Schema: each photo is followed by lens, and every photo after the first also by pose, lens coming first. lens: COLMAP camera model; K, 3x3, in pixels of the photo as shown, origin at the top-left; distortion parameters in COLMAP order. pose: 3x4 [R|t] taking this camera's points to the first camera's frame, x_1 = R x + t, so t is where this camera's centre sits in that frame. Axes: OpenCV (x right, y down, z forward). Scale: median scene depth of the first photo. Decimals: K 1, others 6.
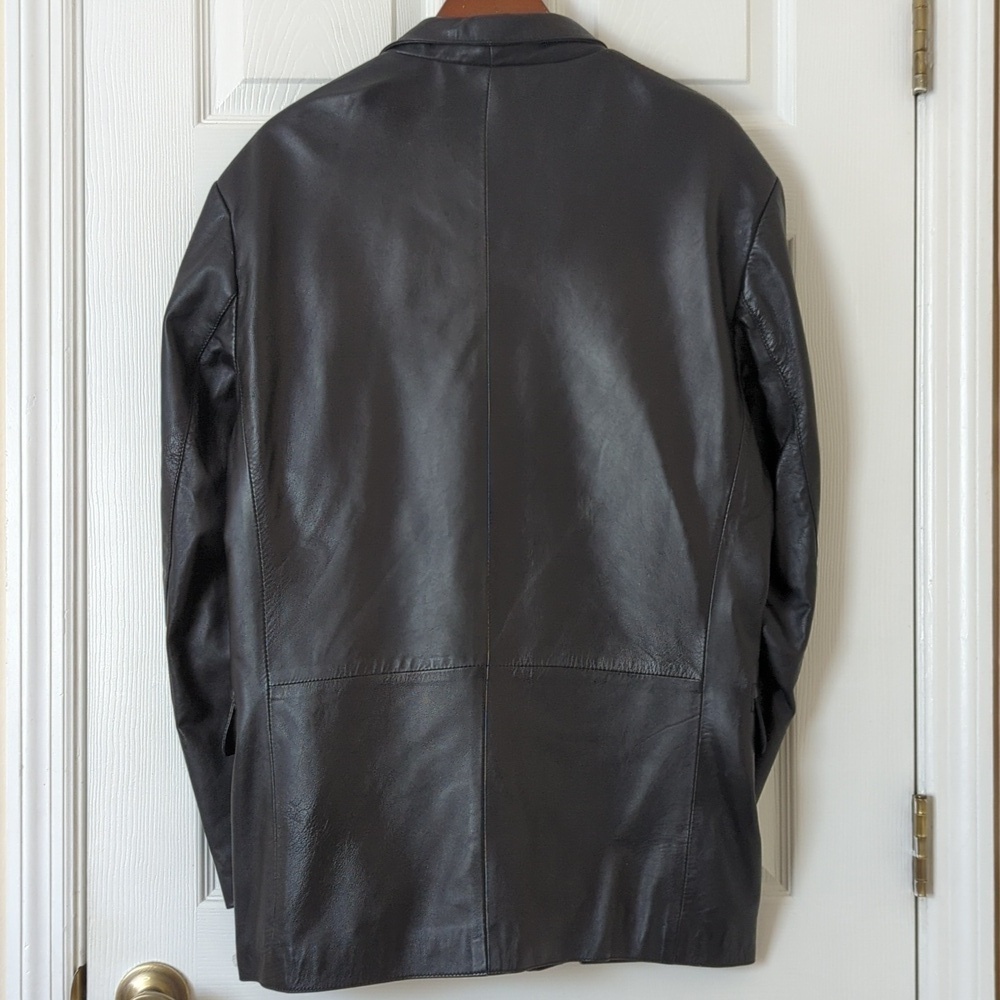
lens RADIAL K [[1704.7, 0, 504.7], [0, 1704.7, 496.7], [0, 0, 1]] dist [0.215127, -1.037768]
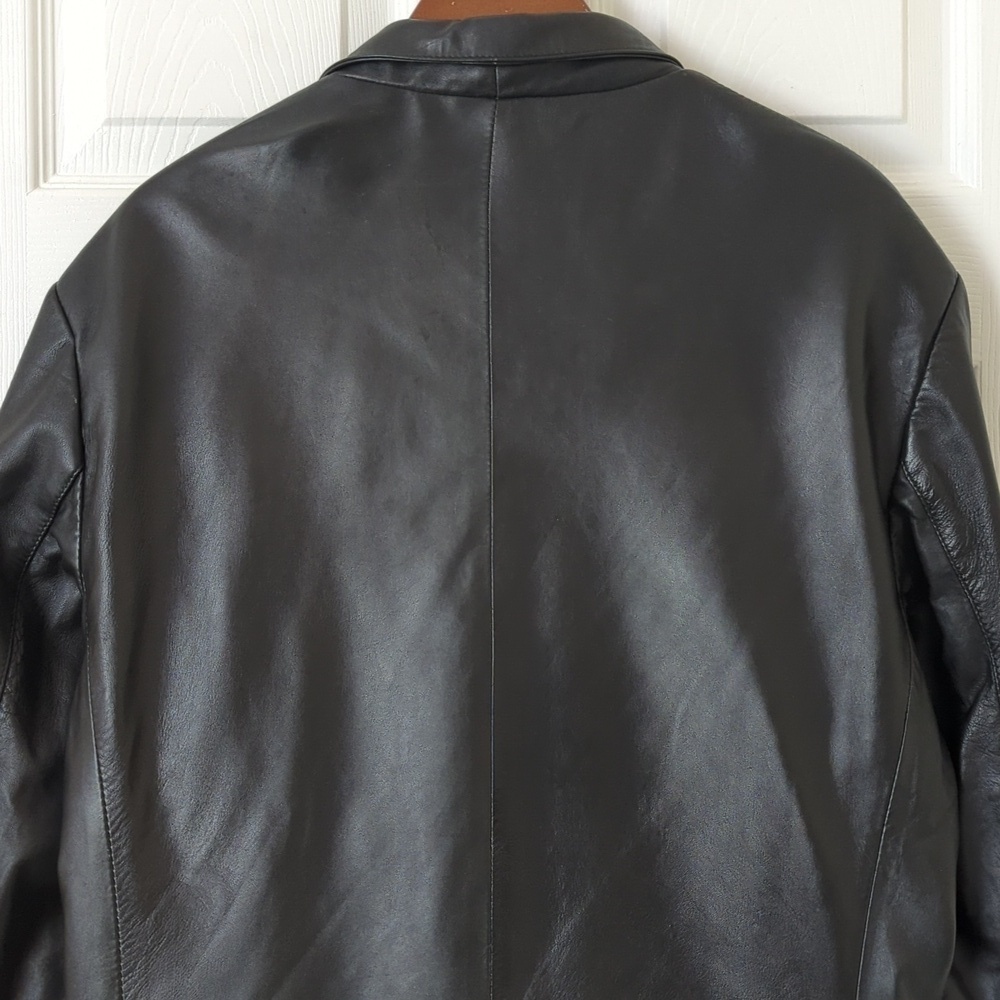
lens RADIAL K [[1753.5, 0, 500.0], [0, 1753.5, 500.0], [0, 0, 1]] dist [0.224087, -0.978267]
pose [[0.999926, -0.000172, -0.012130, 0.000900], [0.000017, 0.999919, -0.012736, -0.097654], [0.012131, 0.012735, 0.999845, 0.365195]]
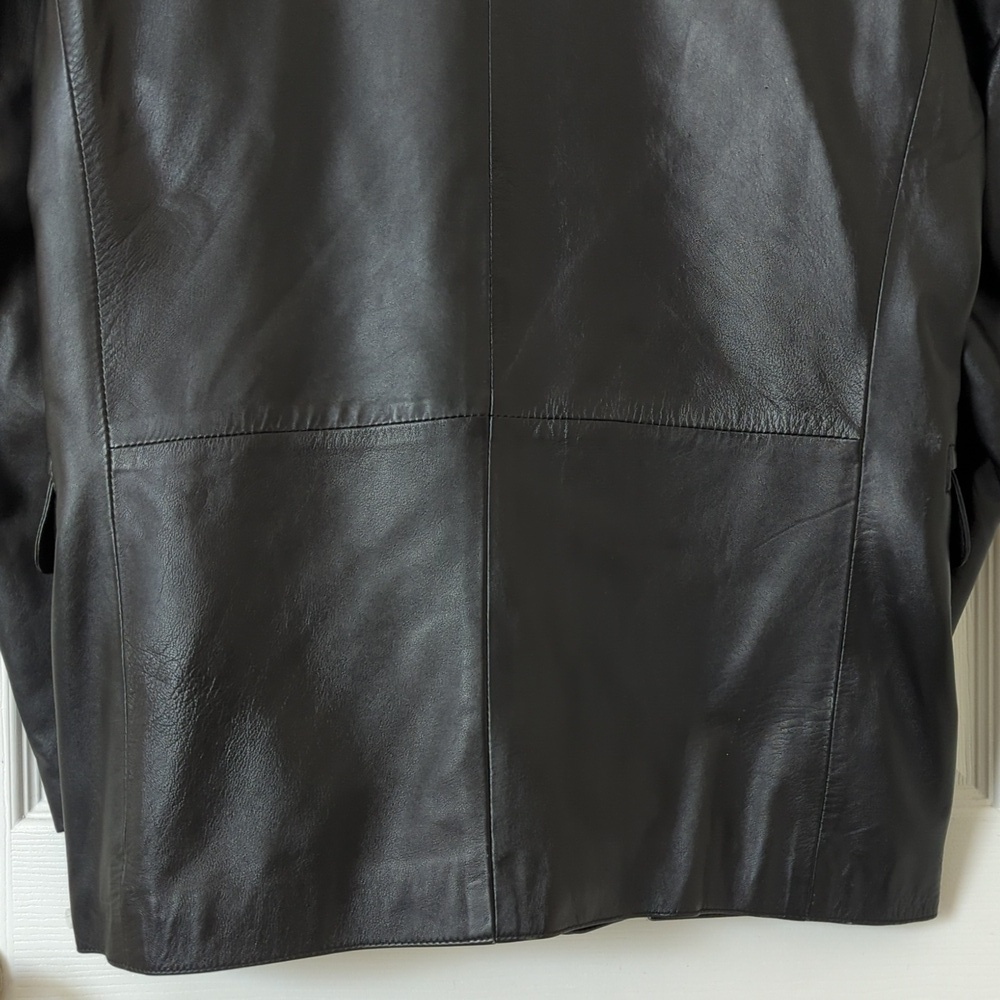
lens RADIAL K [[1753.5, 0, 500.0], [0, 1753.5, 500.0], [0, 0, 1]] dist [0.224087, -0.978267]
pose [[0.999980, -0.005906, -0.002122, -0.005830], [0.005993, 0.999028, 0.043663, 0.100569], [0.001862, -0.043675, 0.999044, 0.400761]]
